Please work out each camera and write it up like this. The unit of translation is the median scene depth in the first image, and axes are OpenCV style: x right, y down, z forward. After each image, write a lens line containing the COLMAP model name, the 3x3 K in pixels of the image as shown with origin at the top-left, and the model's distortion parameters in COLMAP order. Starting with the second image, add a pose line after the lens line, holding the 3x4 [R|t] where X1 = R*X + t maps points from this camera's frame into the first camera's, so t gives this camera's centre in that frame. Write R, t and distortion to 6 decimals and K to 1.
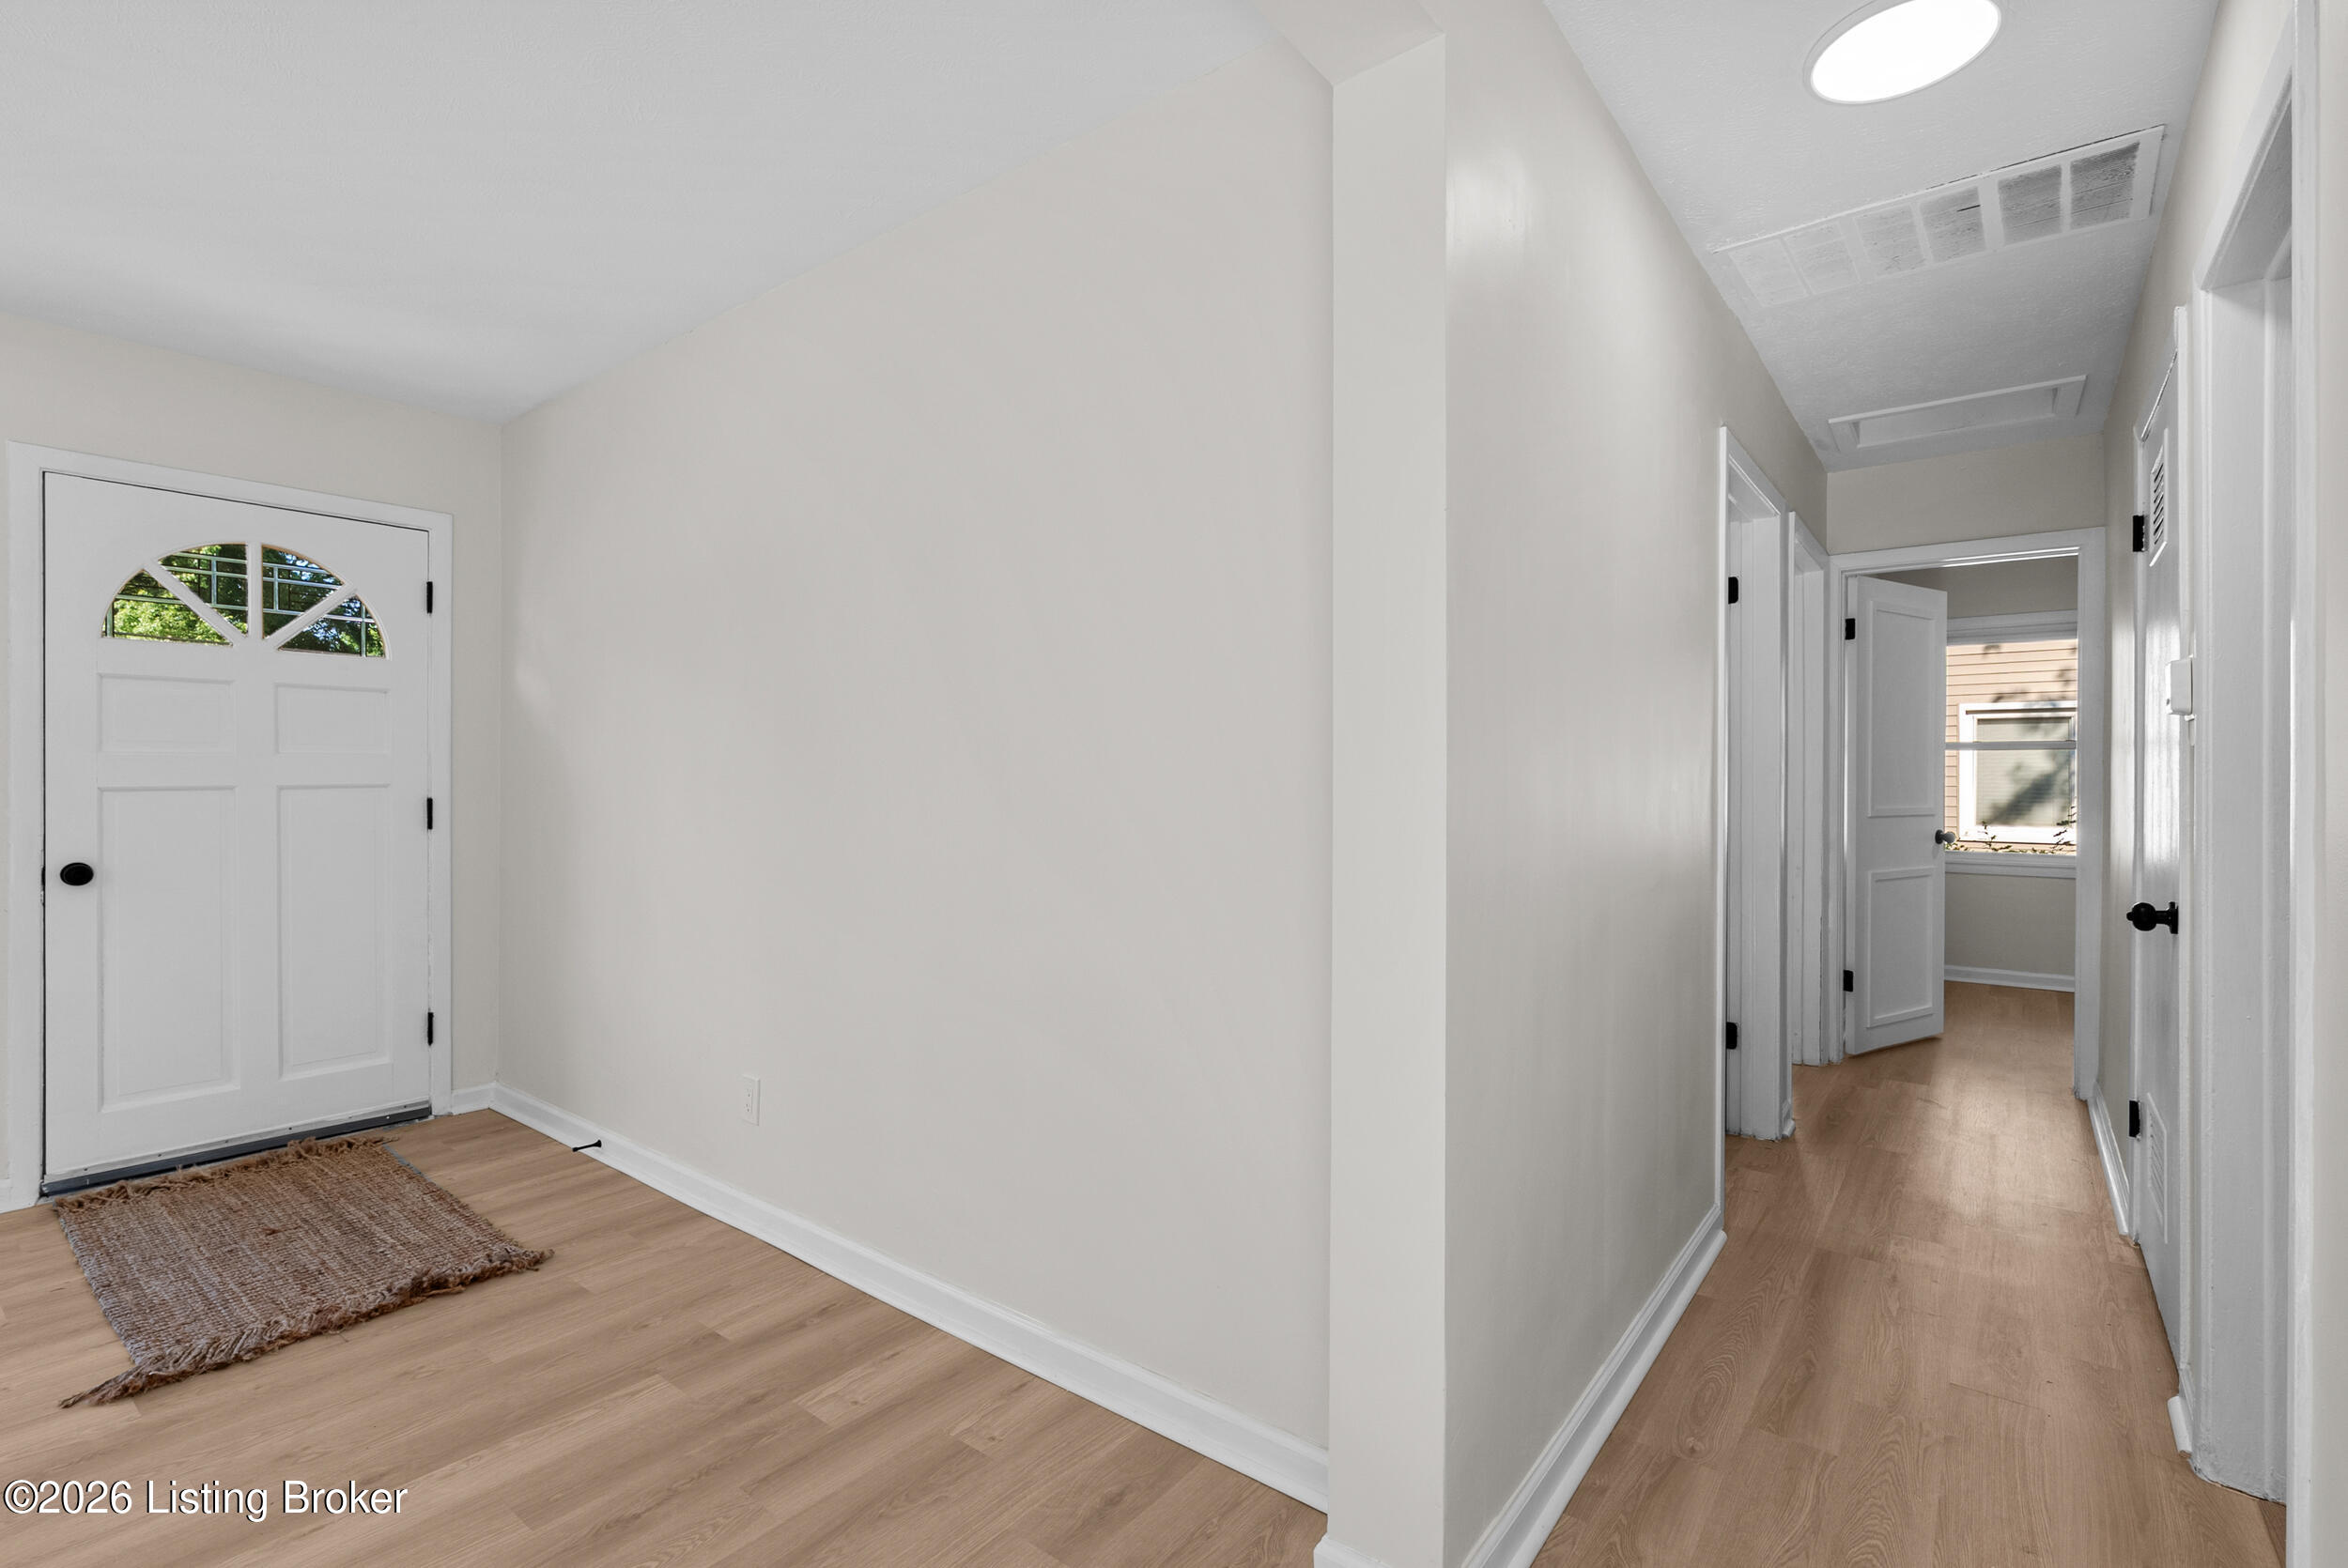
lens RADIAL K [[1073.1, 0, 1179.6], [0, 1073.1, 784.1], [0, 0, 1]] dist [-0.006964, 0.002685]
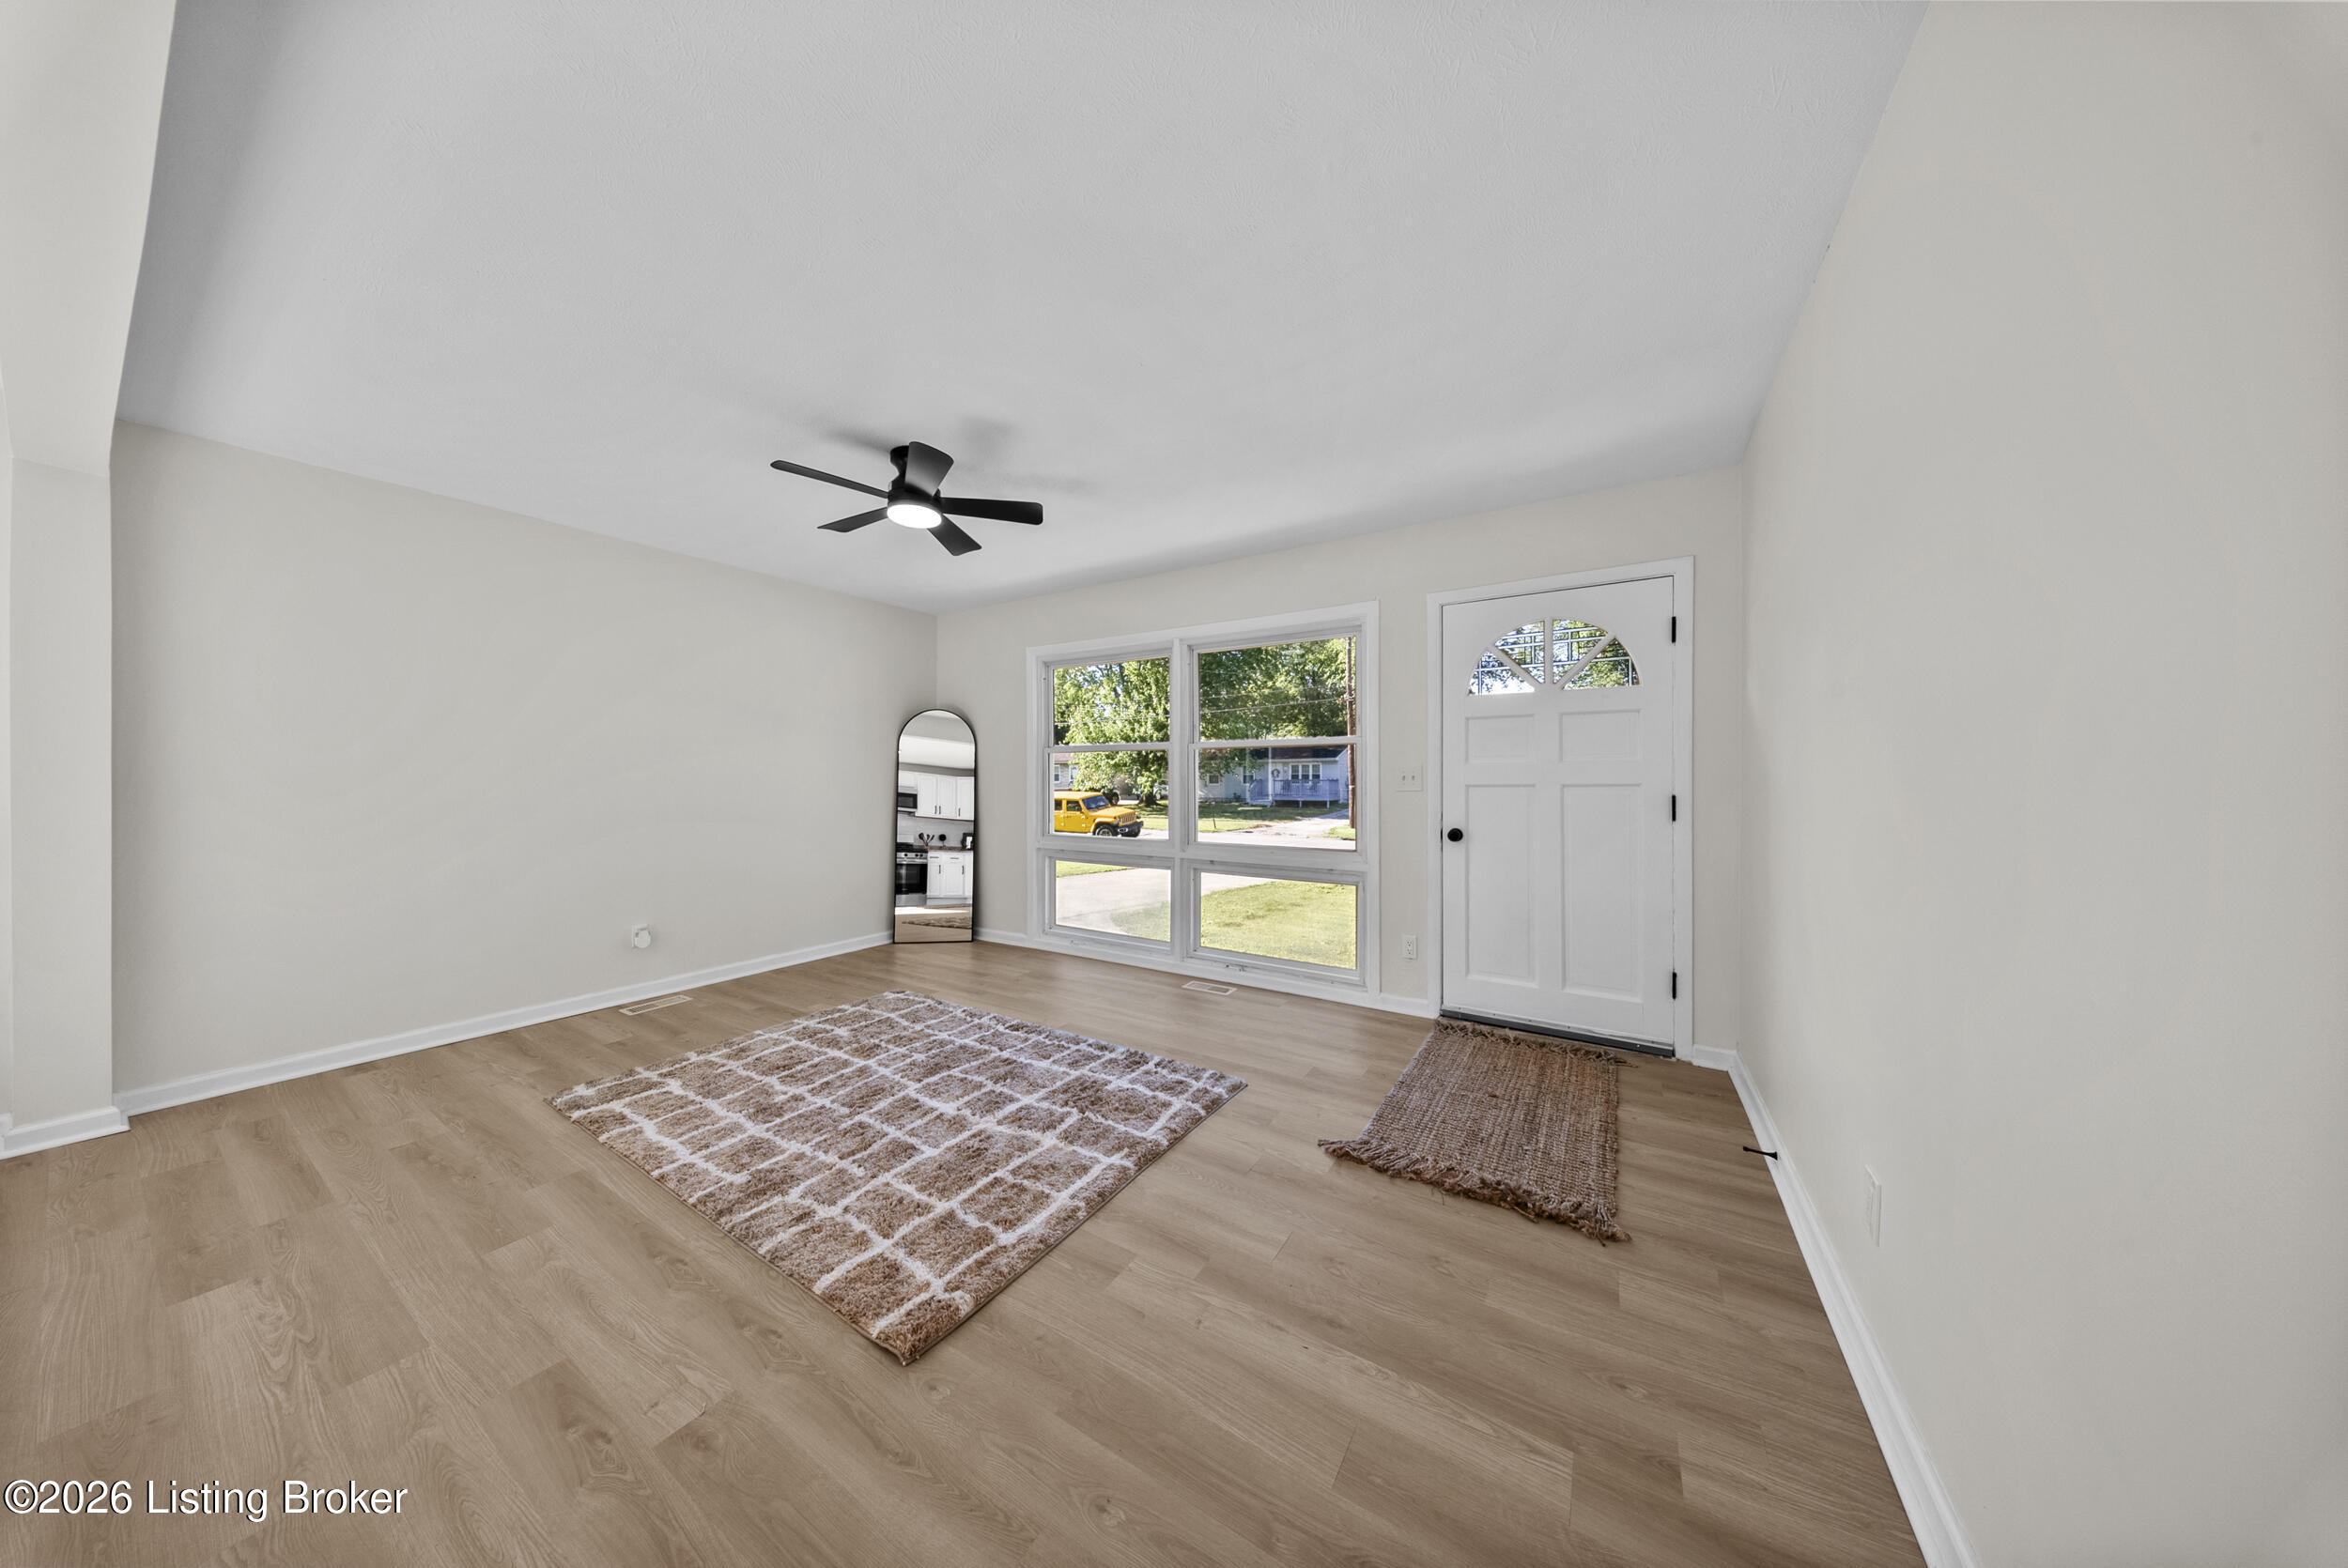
lens RADIAL K [[696.6, 0, 1162.2], [0, 696.6, 776.0], [0, 0, 1]] dist [-0.002718, -0.000509]
pose [[0.093011, -0.004268, -0.995656, 0.036837], [-0.005477, 0.999973, -0.004798, -0.002391], [0.995650, 0.005899, 0.092985, 0.418453]]
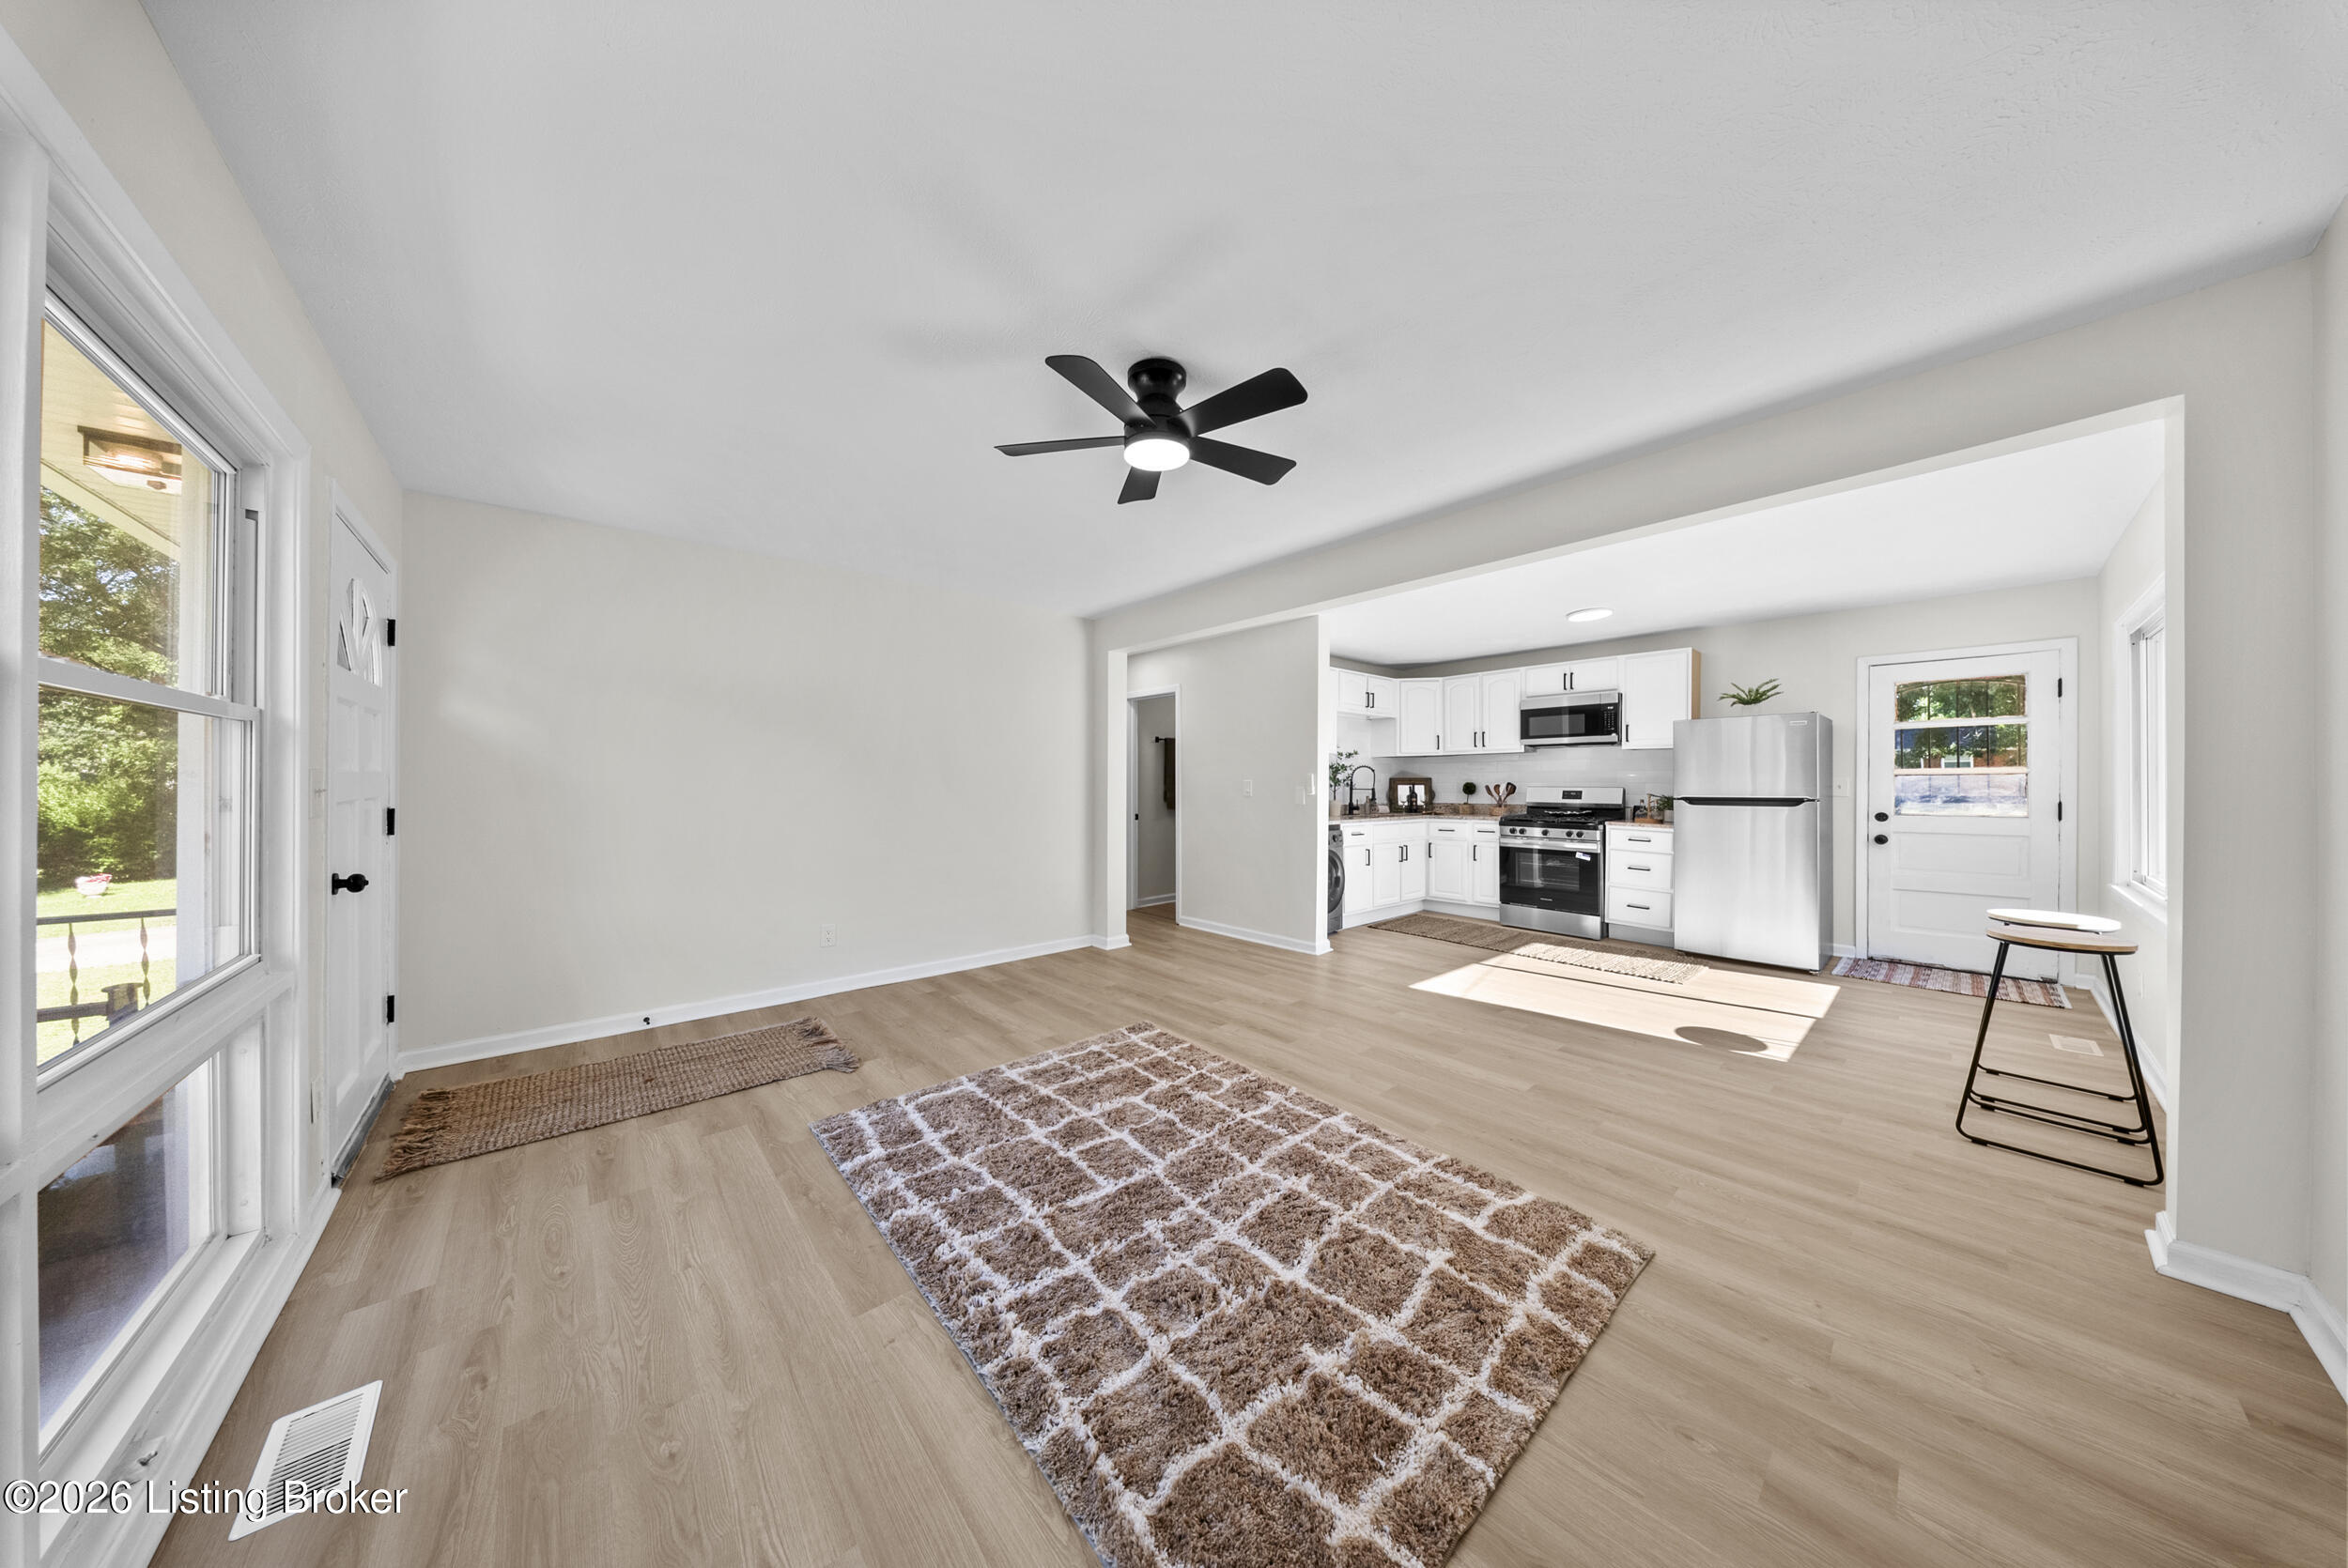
lens RADIAL K [[696.6, 0, 1169.5], [0, 696.6, 781.2], [0, 0, 1]] dist [-0.002718, -0.000509]
pose [[0.183631, -0.001151, 0.982994, -1.530714], [0.001837, 0.999998, 0.000827, -0.017552], [-0.982993, 0.001654, 0.183633, 0.052695]]
